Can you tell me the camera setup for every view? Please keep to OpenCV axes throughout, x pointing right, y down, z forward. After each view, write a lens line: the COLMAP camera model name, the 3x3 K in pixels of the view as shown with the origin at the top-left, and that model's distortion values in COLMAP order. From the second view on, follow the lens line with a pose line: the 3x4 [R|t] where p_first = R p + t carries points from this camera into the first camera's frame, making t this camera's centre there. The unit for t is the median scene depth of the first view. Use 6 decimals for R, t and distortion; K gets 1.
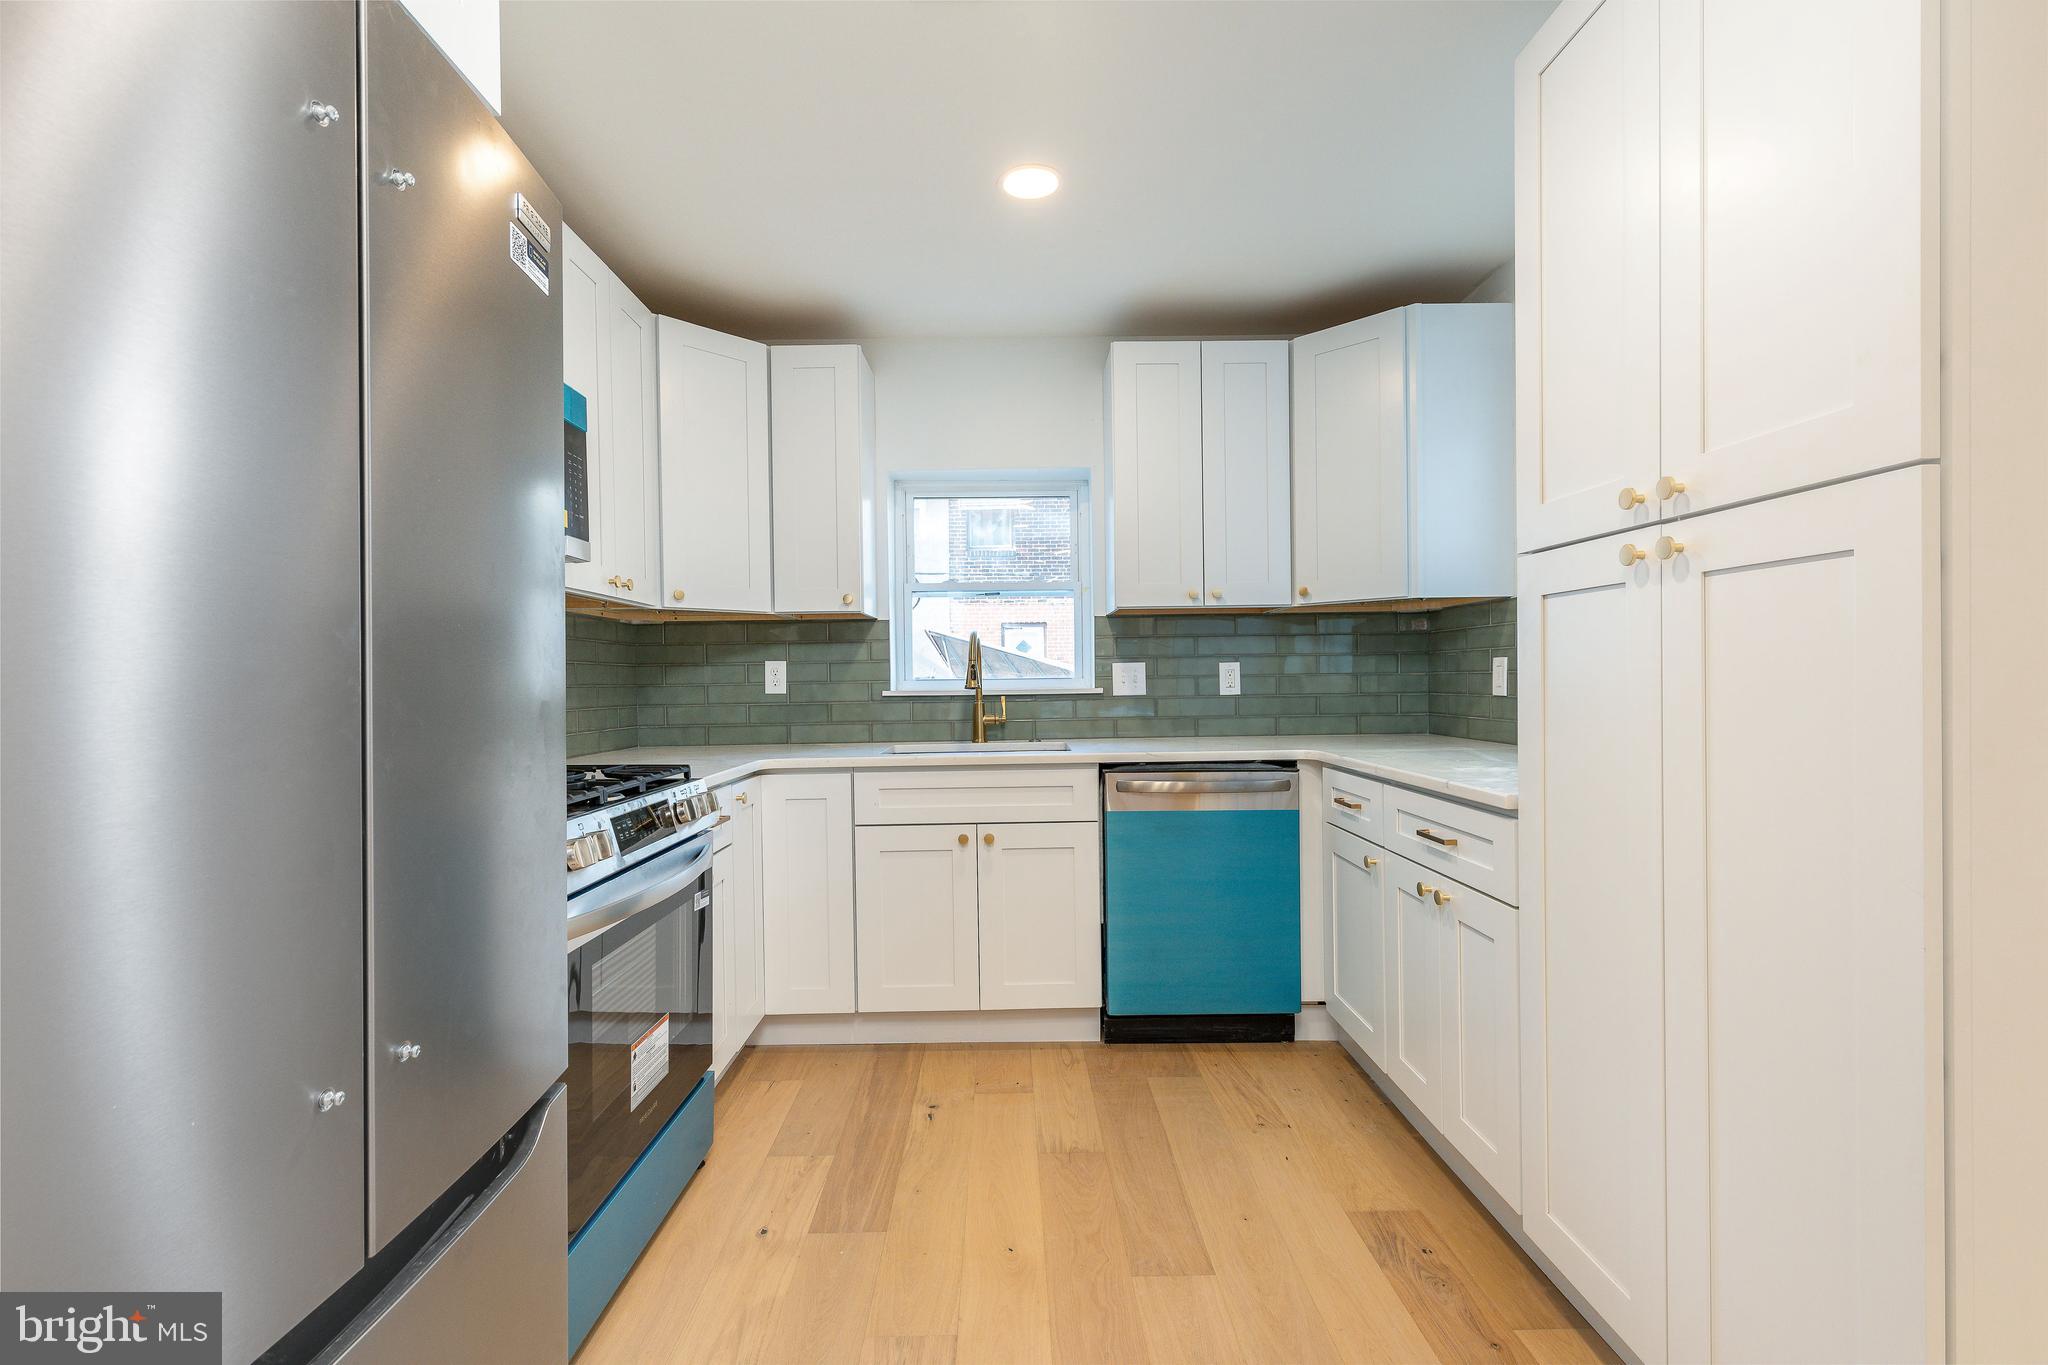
lens RADIAL K [[901.0, 0, 1025.9], [0, 901.0, 685.8], [0, 0, 1]] dist [0.005219, -0.001079]
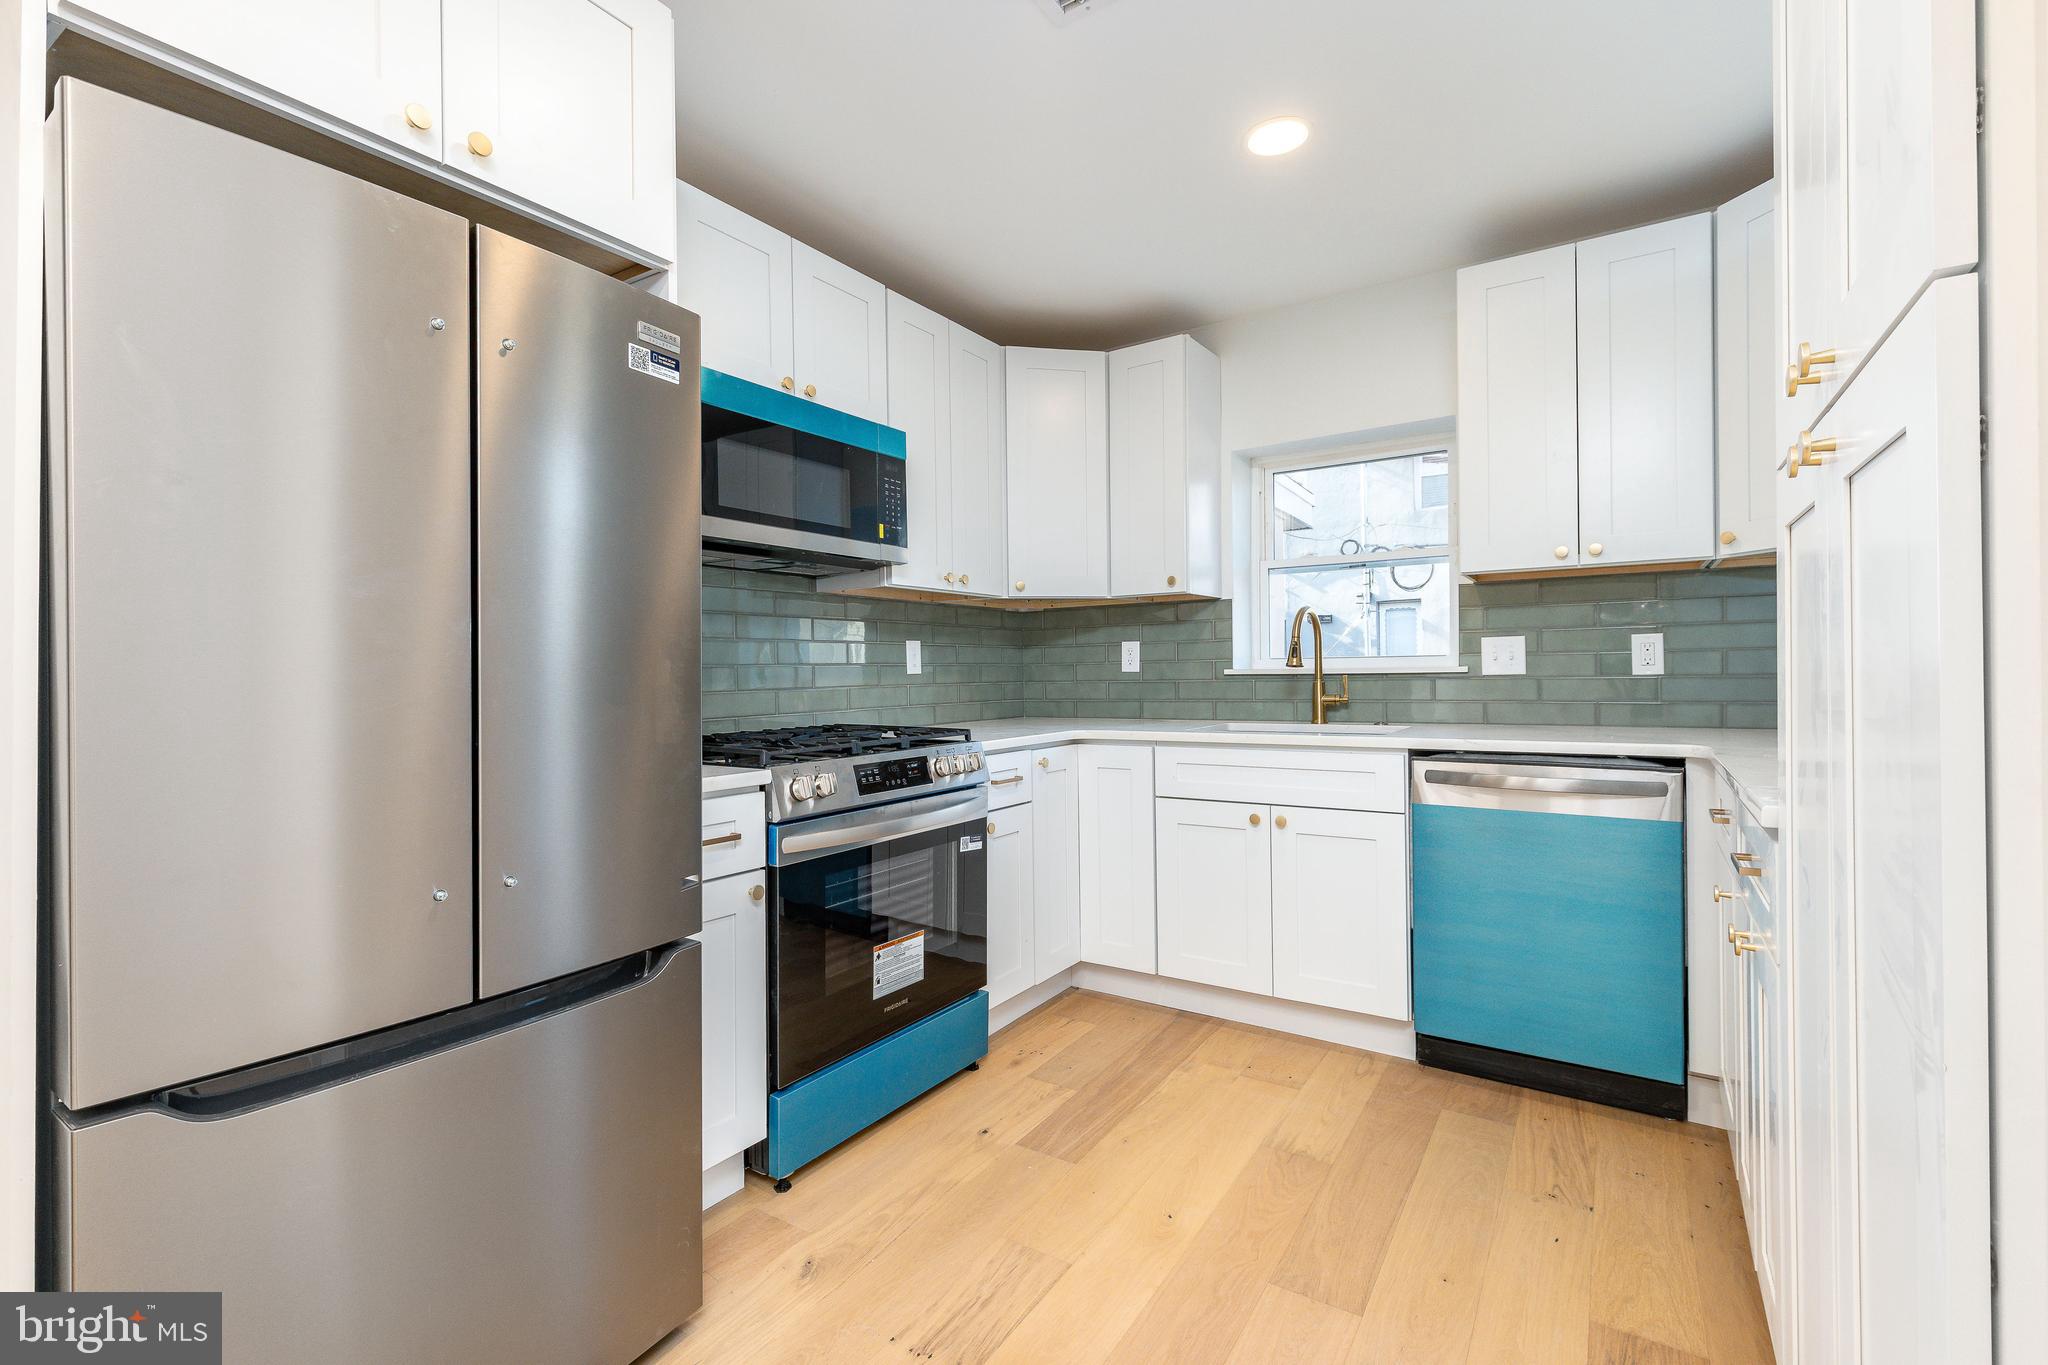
lens RADIAL K [[901.0, 0, 1032.7], [0, 901.0, 672.7], [0, 0, 1]] dist [0.005219, -0.001079]
pose [[0.831914, 0.002536, -0.554900, 0.268368], [0.000106, 0.999989, 0.004730, 0.005579], [0.554905, -0.003994, 0.831904, 0.046996]]
